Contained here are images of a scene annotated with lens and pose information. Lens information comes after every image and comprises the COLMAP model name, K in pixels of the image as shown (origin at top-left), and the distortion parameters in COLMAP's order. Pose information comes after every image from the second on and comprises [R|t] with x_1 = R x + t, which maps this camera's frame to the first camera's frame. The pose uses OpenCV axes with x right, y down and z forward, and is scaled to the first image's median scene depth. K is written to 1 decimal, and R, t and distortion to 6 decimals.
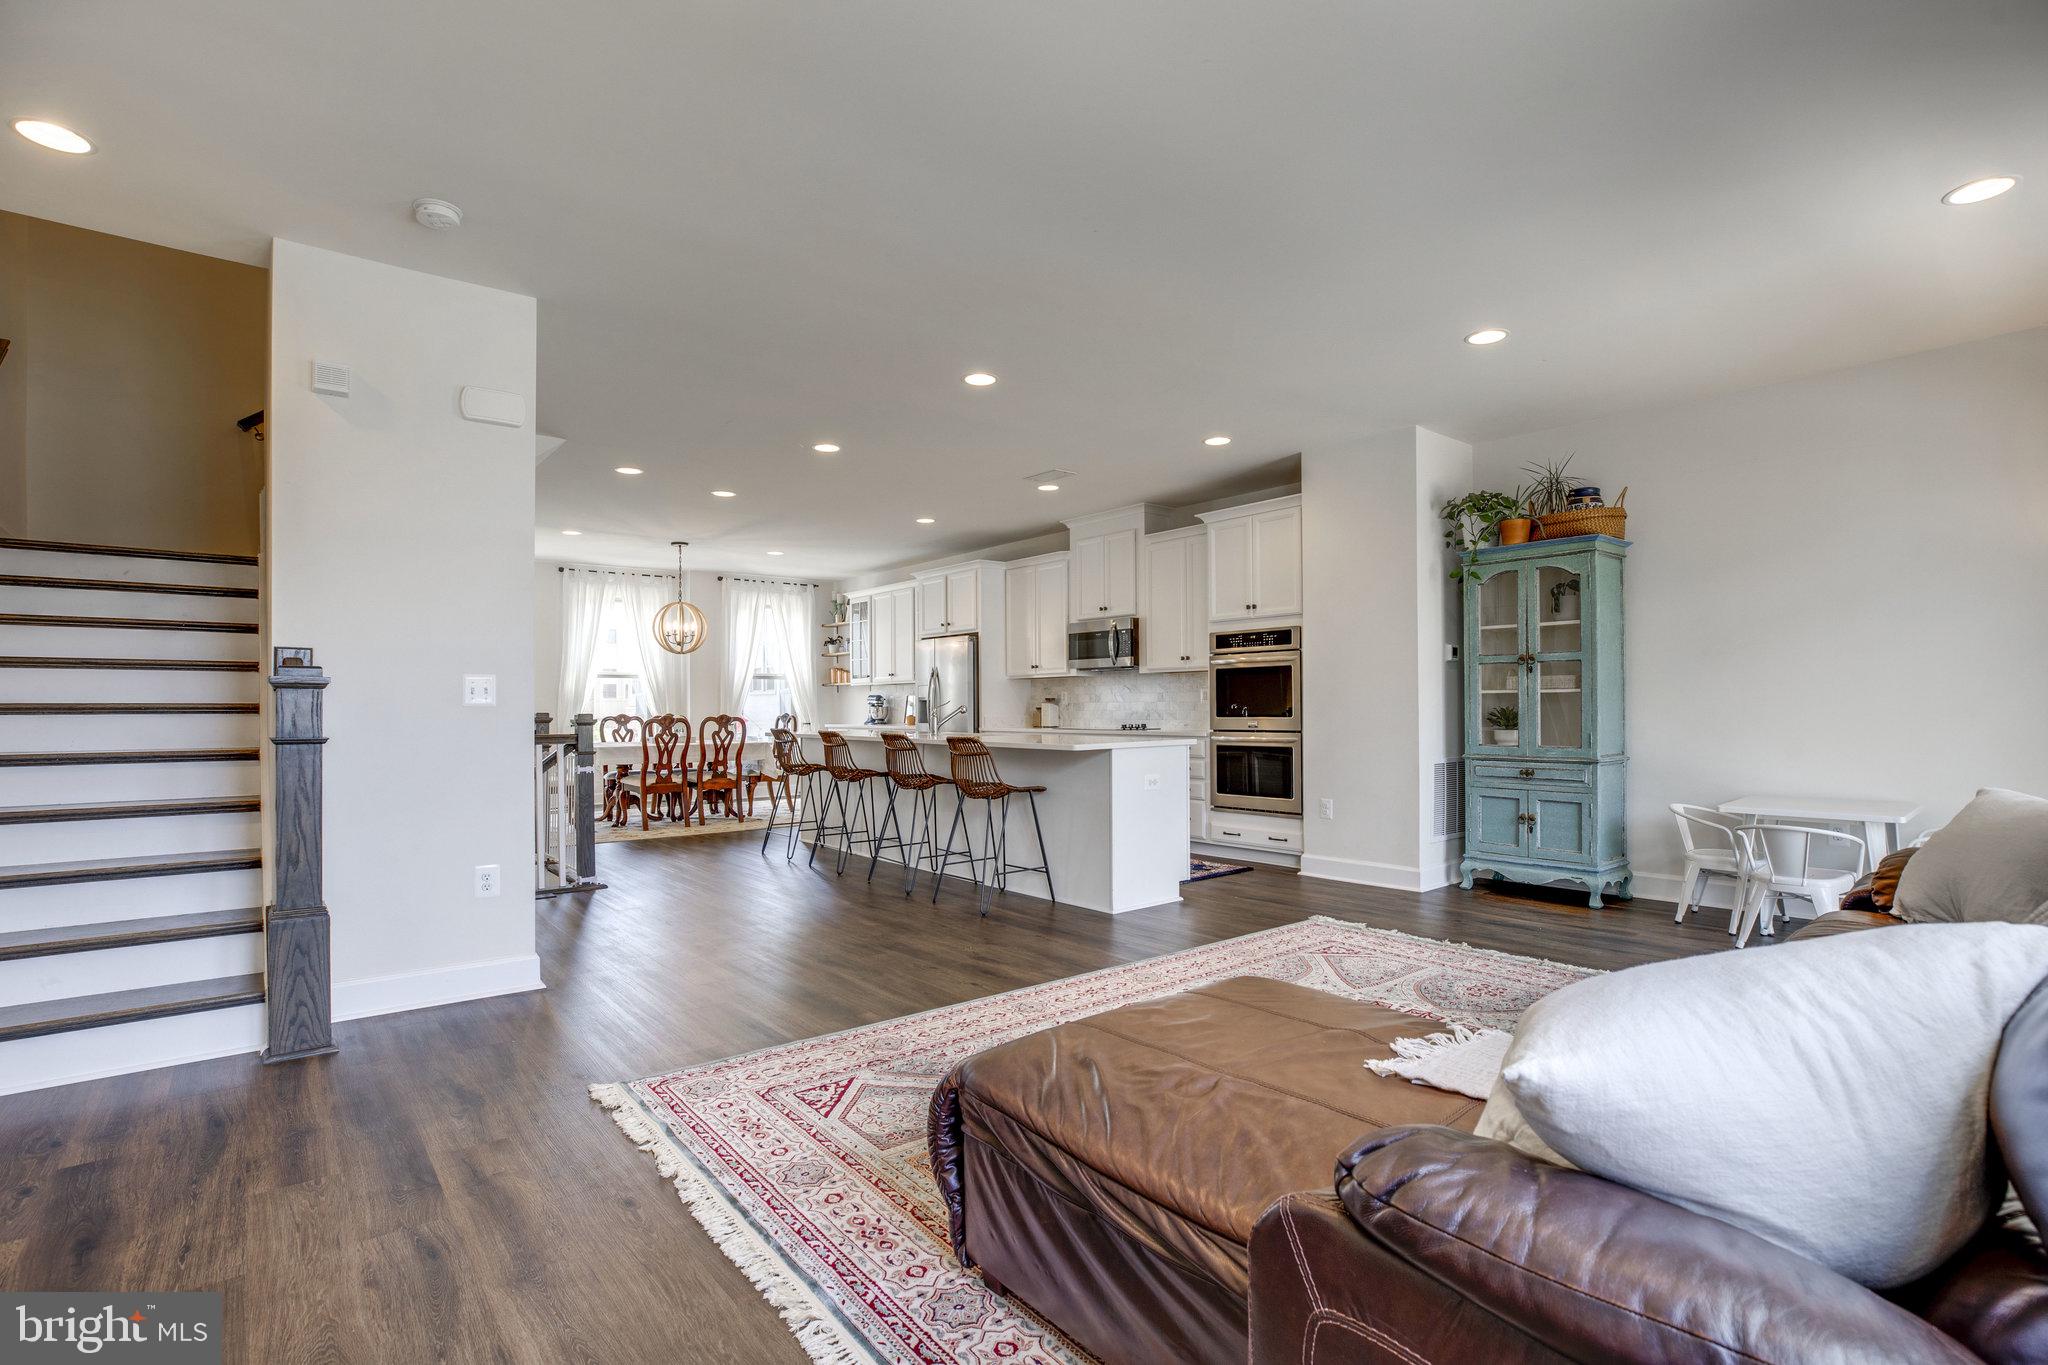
lens RADIAL K [[963.0, 0, 1033.4], [0, 963.0, 707.7], [0, 0, 1]] dist [-0.047311, 0.013267]
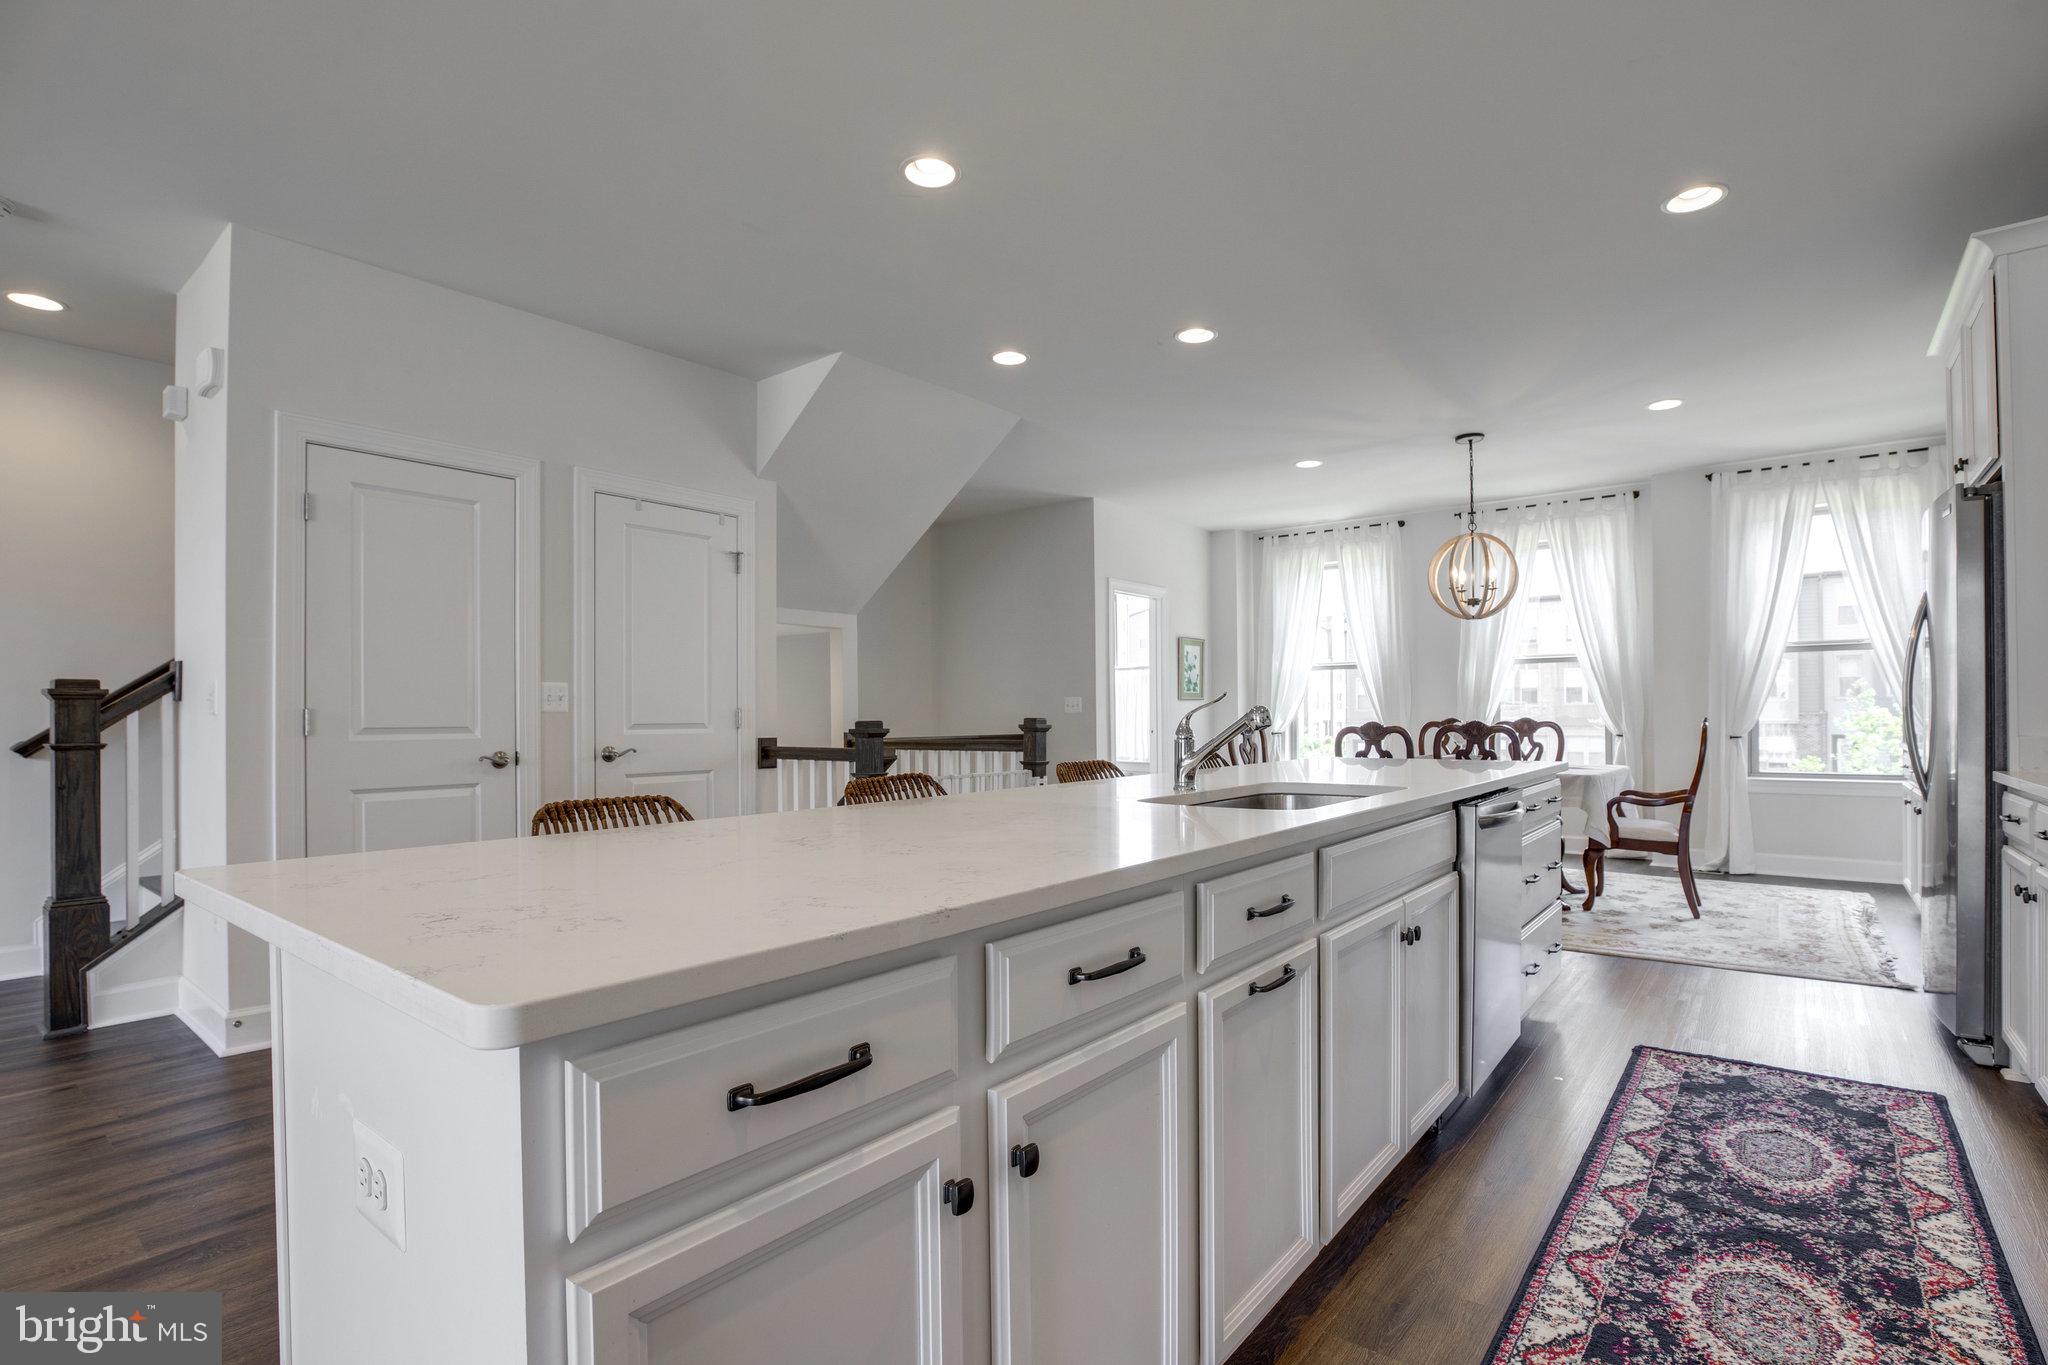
lens RADIAL K [[977.2, 0, 1034.3], [0, 977.2, 710.0], [0, 0, 1]] dist [-0.049045, 0.013367]
pose [[0.204886, -0.000449, -0.978786, 0.253477], [0.005426, 0.999985, 0.000677, -0.001169], [0.978771, -0.005450, 0.204886, 0.900226]]
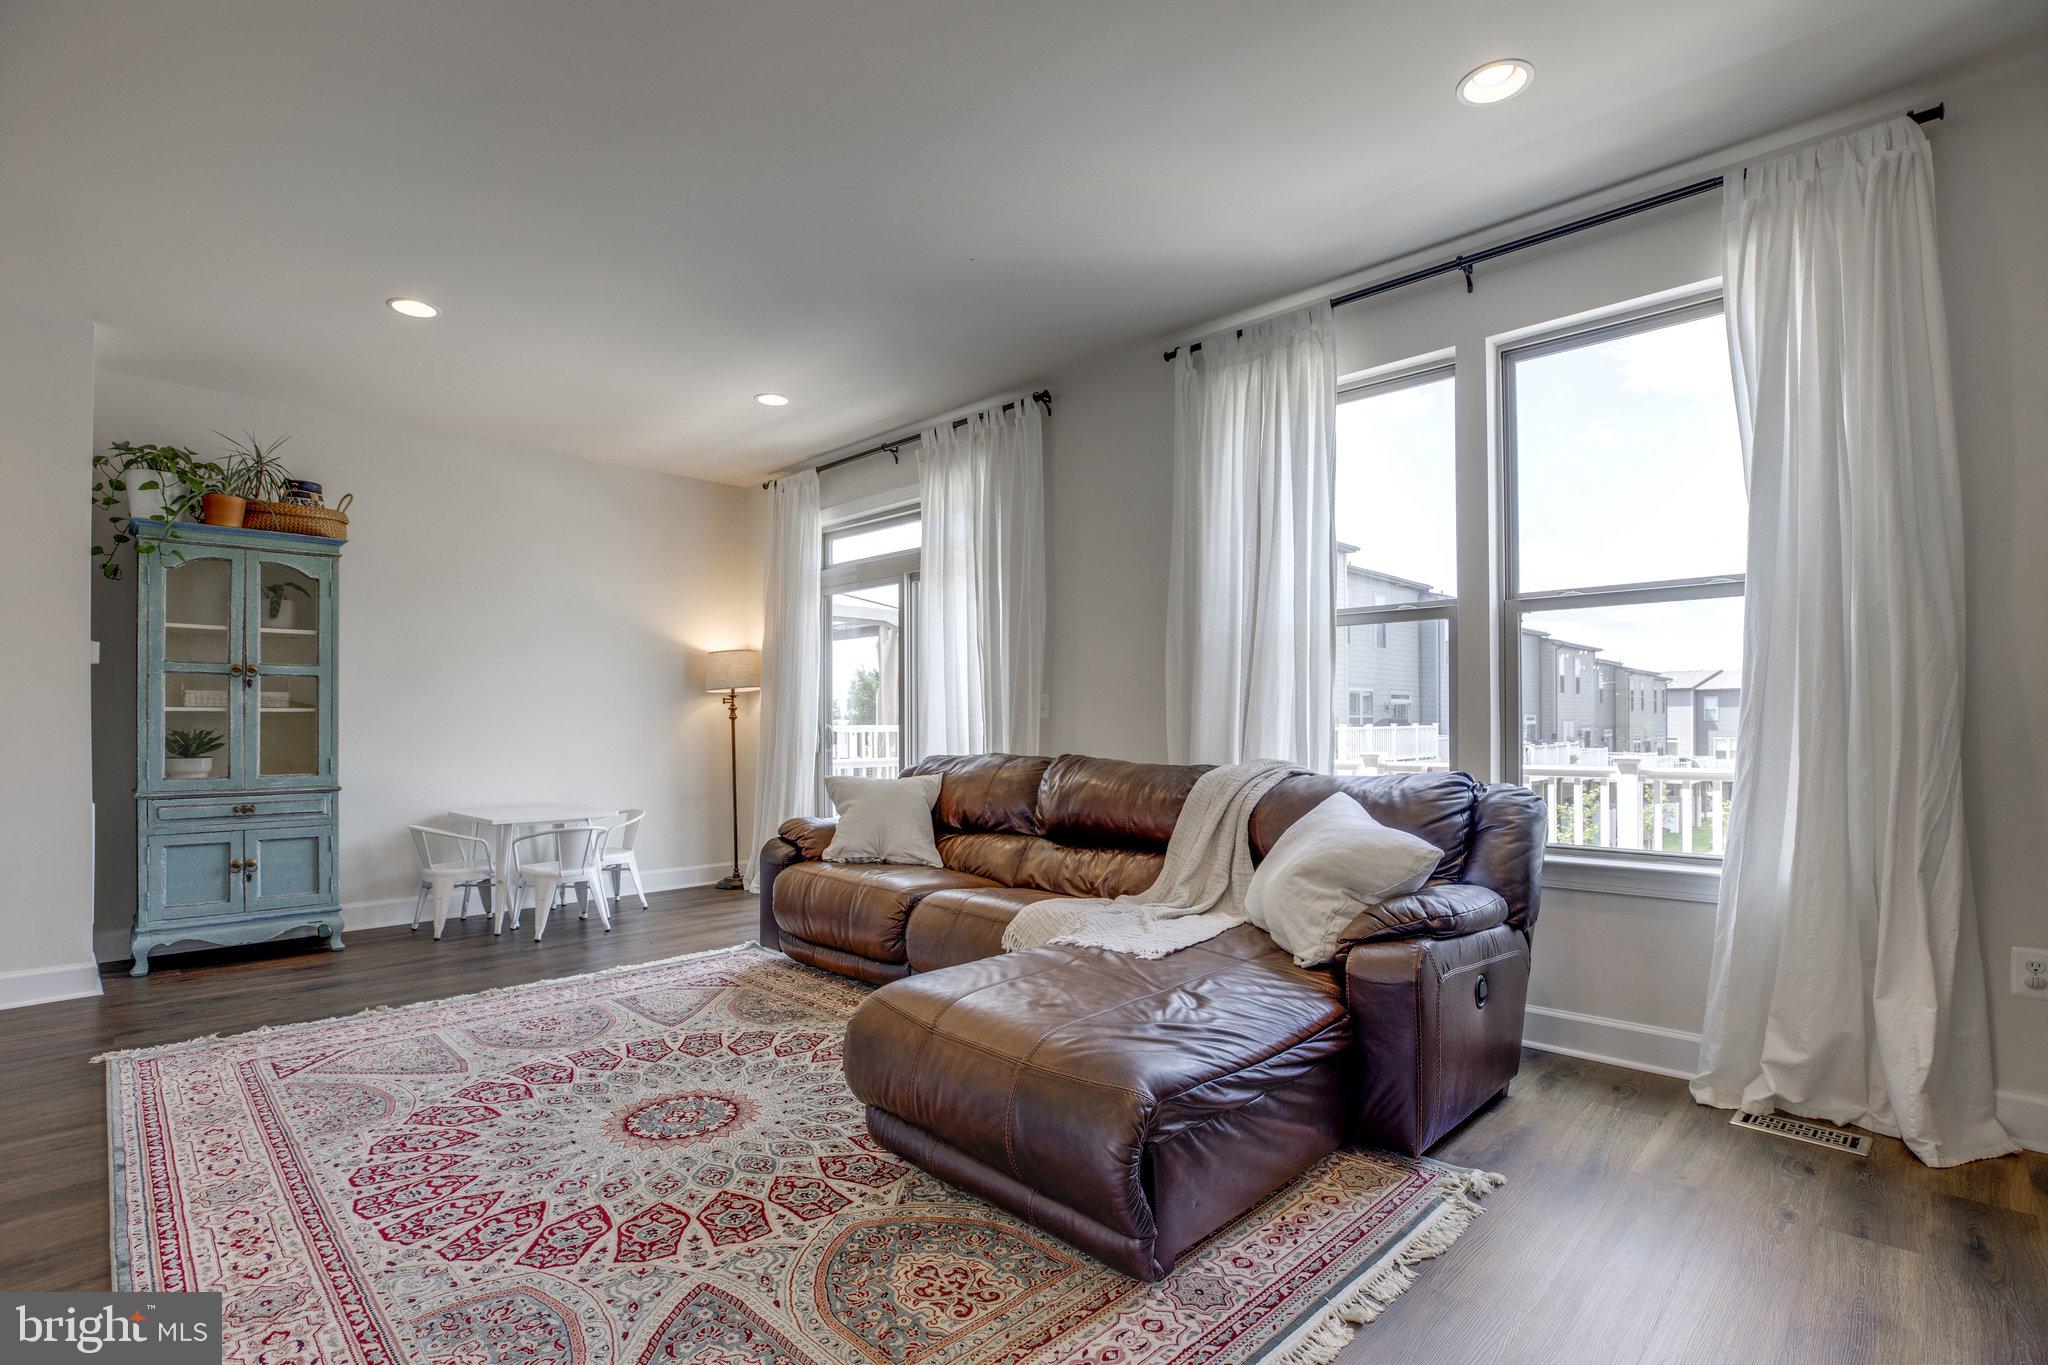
lens RADIAL K [[968.8, 0, 1008.3], [0, 968.8, 714.8], [0, 0, 1]] dist [-0.022204, 0.000790]
pose [[-0.093784, 0.015923, 0.995465, -0.304043], [0.005795, 0.999864, -0.015448, 0.003189], [-0.995576, 0.004320, -0.093864, 0.355406]]
